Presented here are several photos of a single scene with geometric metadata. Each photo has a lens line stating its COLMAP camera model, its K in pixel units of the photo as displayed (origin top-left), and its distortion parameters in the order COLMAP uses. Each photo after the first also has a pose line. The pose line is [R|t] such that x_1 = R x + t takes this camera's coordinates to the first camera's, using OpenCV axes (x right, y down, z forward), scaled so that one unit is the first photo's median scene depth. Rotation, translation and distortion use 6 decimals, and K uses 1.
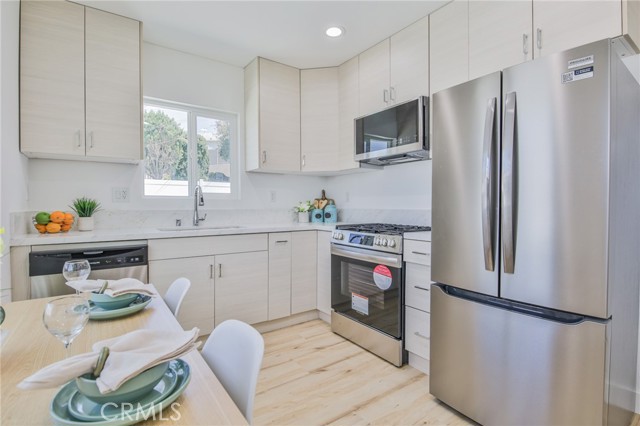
lens RADIAL K [[310.0, 0, 321.6], [0, 310.0, 209.5], [0, 0, 1]] dist [-0.010787, -0.001257]
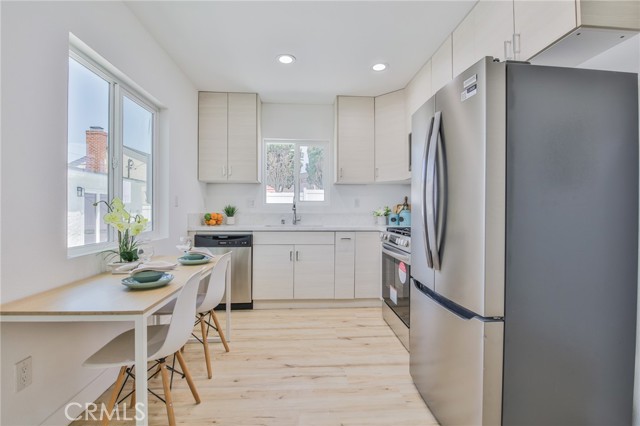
lens RADIAL K [[292.2, 0, 320.1], [0, 292.2, 210.6], [0, 0, 1]] dist [-0.013190, -0.002583]
pose [[0.845506, 0.004774, -0.533945, 0.477110], [-0.011136, 0.999900, -0.008693, -0.000584], [0.533850, 0.013296, 0.845475, -0.081122]]
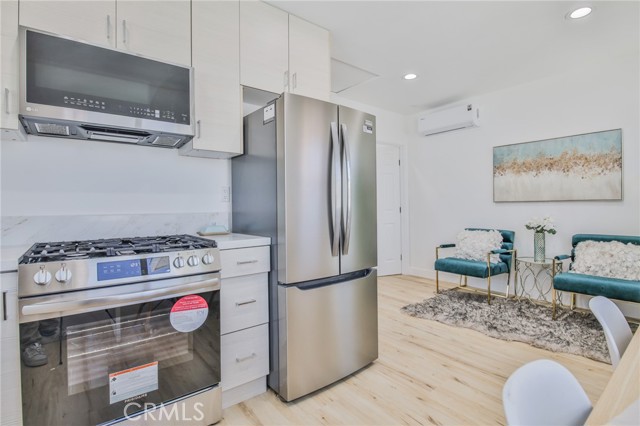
lens RADIAL K [[310.0, 0, 320.0], [0, 310.0, 208.5], [0, 0, 1]] dist [-0.010787, -0.001257]
pose [[-0.044089, -0.008151, 0.998994, -0.455267], [0.025450, 0.999633, 0.009279, -0.009086], [-0.998703, 0.025834, -0.043865, 0.689910]]
